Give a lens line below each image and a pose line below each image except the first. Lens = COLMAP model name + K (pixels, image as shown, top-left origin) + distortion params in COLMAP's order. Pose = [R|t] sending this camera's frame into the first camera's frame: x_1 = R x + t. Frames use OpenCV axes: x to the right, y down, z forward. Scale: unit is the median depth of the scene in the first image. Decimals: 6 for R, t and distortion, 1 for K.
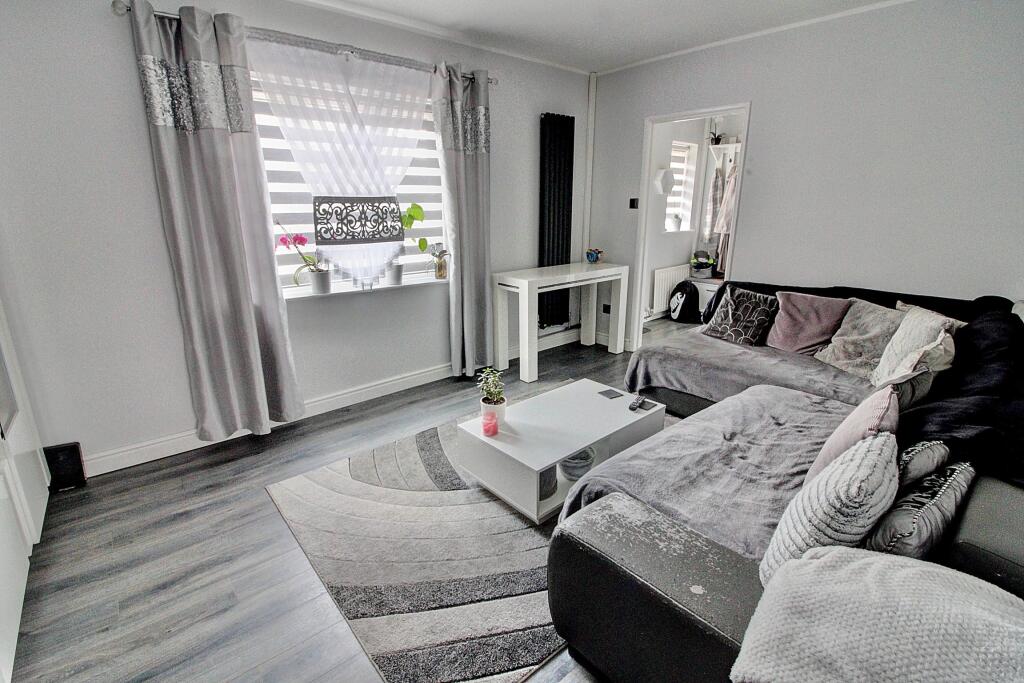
lens RADIAL K [[474.5, 0, 508.4], [0, 474.5, 332.5], [0, 0, 1]] dist [-0.000945, -0.011452]
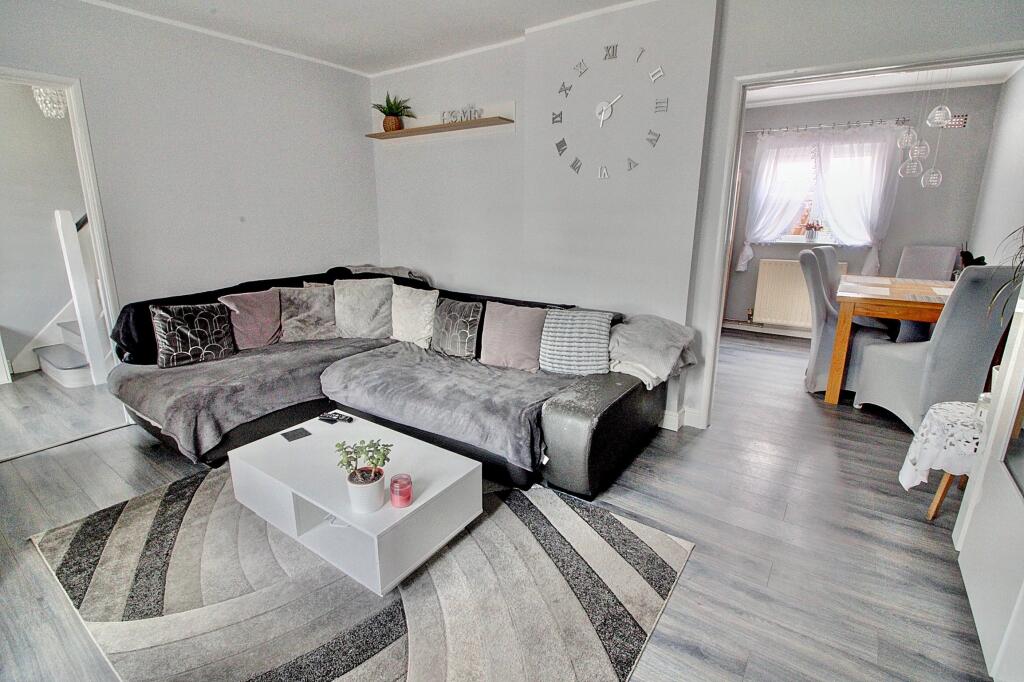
lens RADIAL K [[474.5, 0, 508.4], [0, 474.5, 332.0], [0, 0, 1]] dist [-0.000945, -0.011452]
pose [[-0.251612, -0.230476, 0.939985, -0.618227], [0.250321, 0.922686, 0.293239, -0.186609], [-0.934896, 0.309081, -0.174466, 0.749937]]
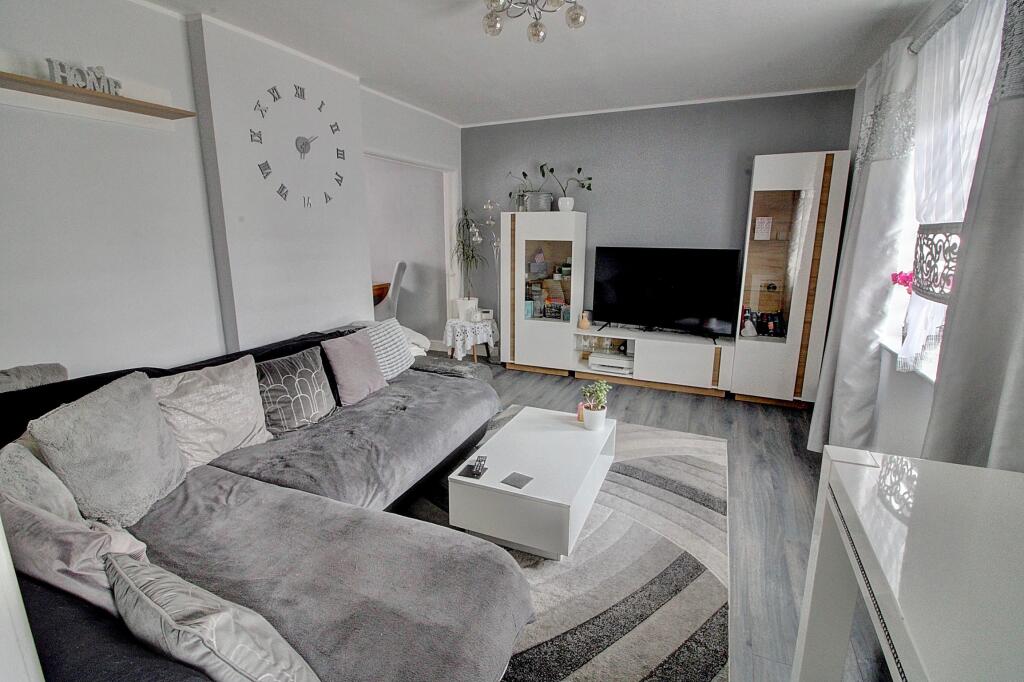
lens RADIAL K [[474.5, 0, 508.4], [0, 474.5, 332.0], [0, 0, 1]] dist [-0.000945, -0.011452]
pose [[-0.900692, 0.095220, -0.423896, 0.535925], [-0.107421, 0.896584, 0.429649, -0.419053], [0.420969, 0.432517, -0.797317, 1.515631]]
